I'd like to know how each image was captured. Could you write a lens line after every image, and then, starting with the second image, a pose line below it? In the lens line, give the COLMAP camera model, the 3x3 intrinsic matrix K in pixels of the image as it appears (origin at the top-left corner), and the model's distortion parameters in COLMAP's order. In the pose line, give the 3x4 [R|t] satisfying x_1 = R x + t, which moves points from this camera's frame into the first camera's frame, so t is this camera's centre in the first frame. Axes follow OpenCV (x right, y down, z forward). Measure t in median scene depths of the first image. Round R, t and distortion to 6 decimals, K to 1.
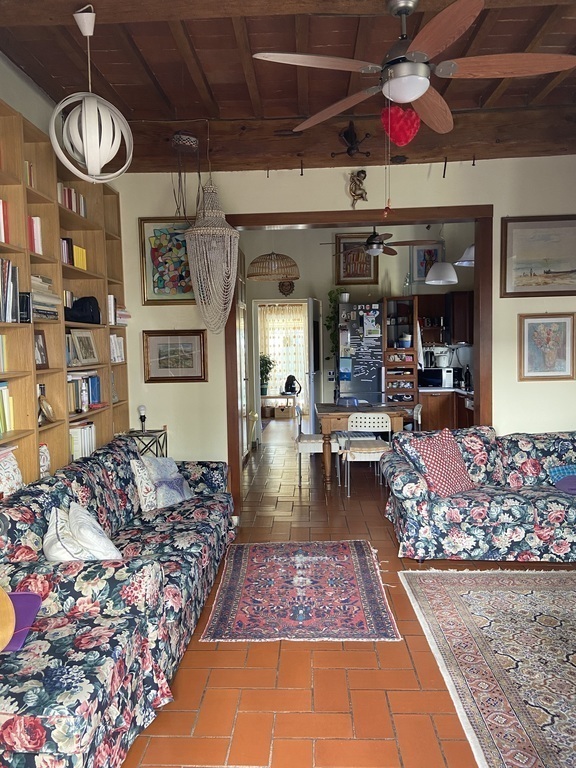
lens RADIAL K [[577.3, 0, 287.6], [0, 577.3, 382.2], [0, 0, 1]] dist [0.104780, -0.129034]
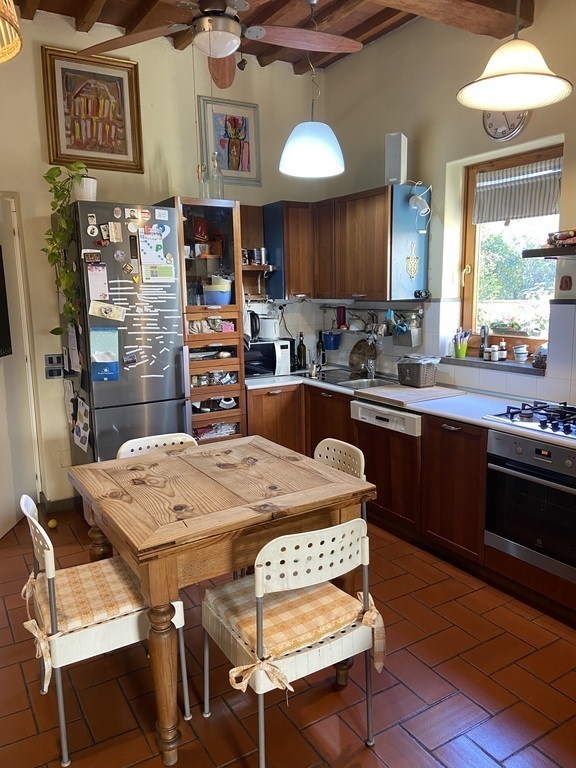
lens RADIAL K [[577.3, 0, 287.6], [0, 577.3, 382.7], [0, 0, 1]] dist [0.104780, -0.129034]
pose [[0.836447, -0.082676, 0.541776, -0.045997], [0.034976, 0.994594, 0.097776, -0.068817], [-0.546930, -0.062836, 0.834817, 0.945926]]
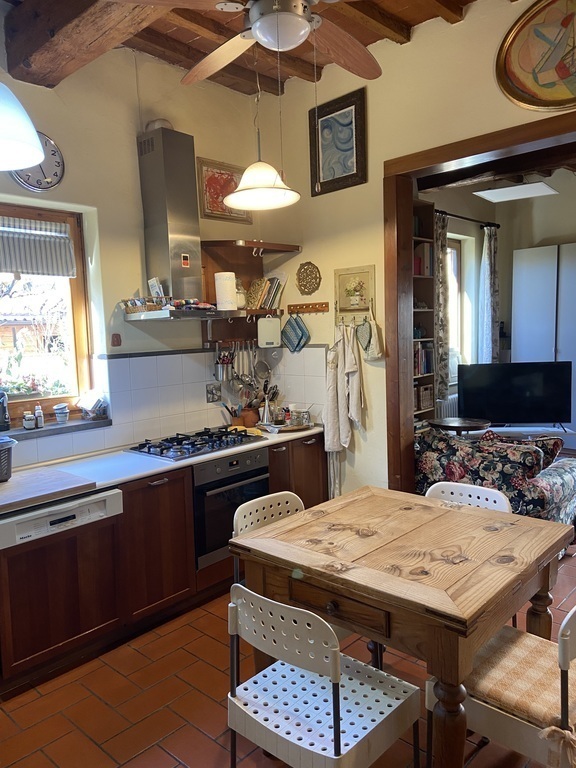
lens RADIAL K [[577.3, 0, 283.1], [0, 577.3, 383.7], [0, 0, 1]] dist [0.104780, -0.129034]
pose [[-0.753035, -0.017776, 0.657740, -0.069128], [0.091110, 0.987188, 0.130989, -0.131233], [-0.651642, 0.158566, -0.741768, 1.806047]]
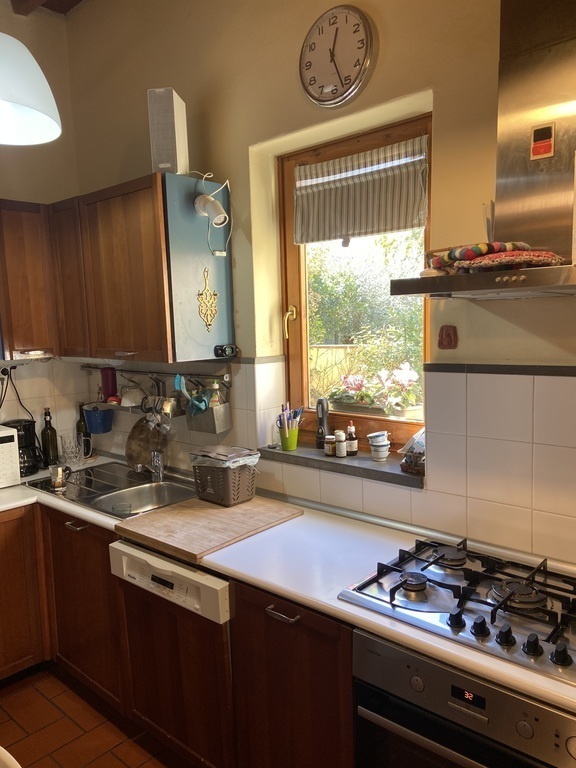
lens RADIAL K [[577.3, 0, 289.9], [0, 577.3, 389.4], [0, 0, 1]] dist [0.104780, -0.129034]
pose [[0.639415, -0.085142, 0.764133, 0.225209], [0.062653, 0.996314, 0.058585, -0.101070], [-0.766305, 0.010415, 0.642392, 1.175885]]
